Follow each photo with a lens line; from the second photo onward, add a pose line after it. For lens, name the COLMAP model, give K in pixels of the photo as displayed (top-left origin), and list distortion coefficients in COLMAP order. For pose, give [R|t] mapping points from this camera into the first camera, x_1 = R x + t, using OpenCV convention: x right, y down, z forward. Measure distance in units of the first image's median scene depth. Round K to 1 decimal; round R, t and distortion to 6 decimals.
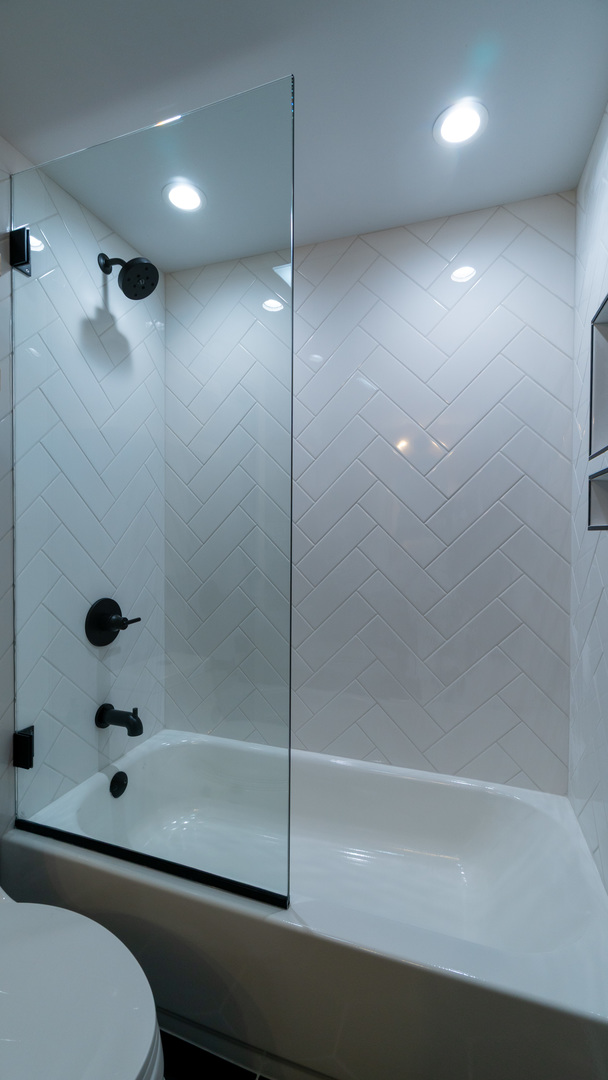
lens RADIAL K [[465.3, 0, 304.2], [0, 465.3, 537.7], [0, 0, 1]] dist [-0.004835, 0.000989]
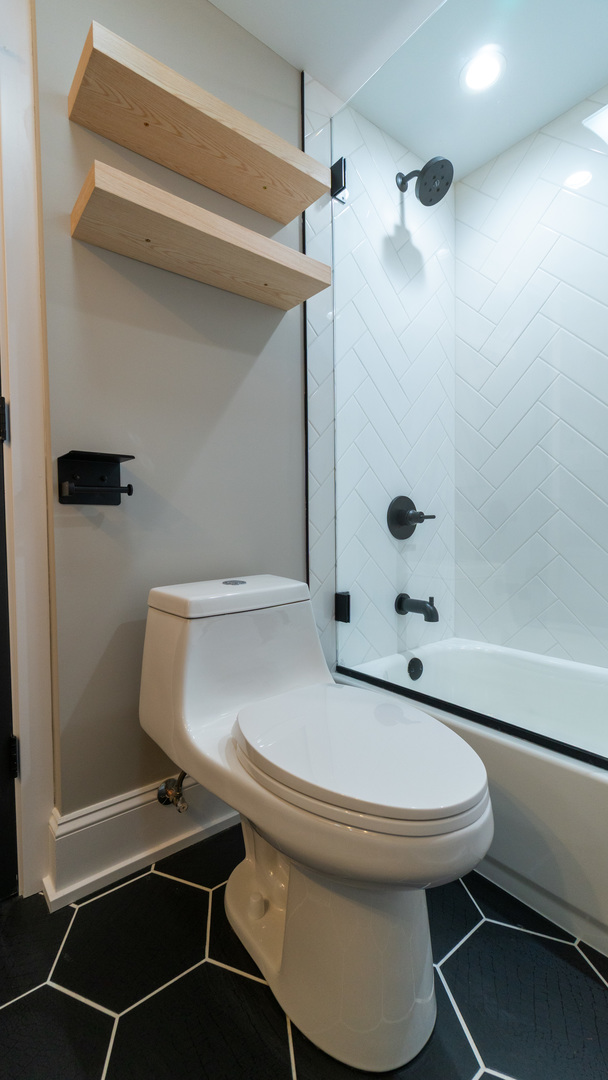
lens RADIAL K [[465.3, 0, 305.2], [0, 465.3, 532.1], [0, 0, 1]] dist [-0.004835, 0.000989]
pose [[0.846877, 0.005516, -0.531761, -0.044877], [0.007047, 0.999742, 0.021593, 0.192242], [0.531743, -0.022033, 0.846619, -0.041833]]
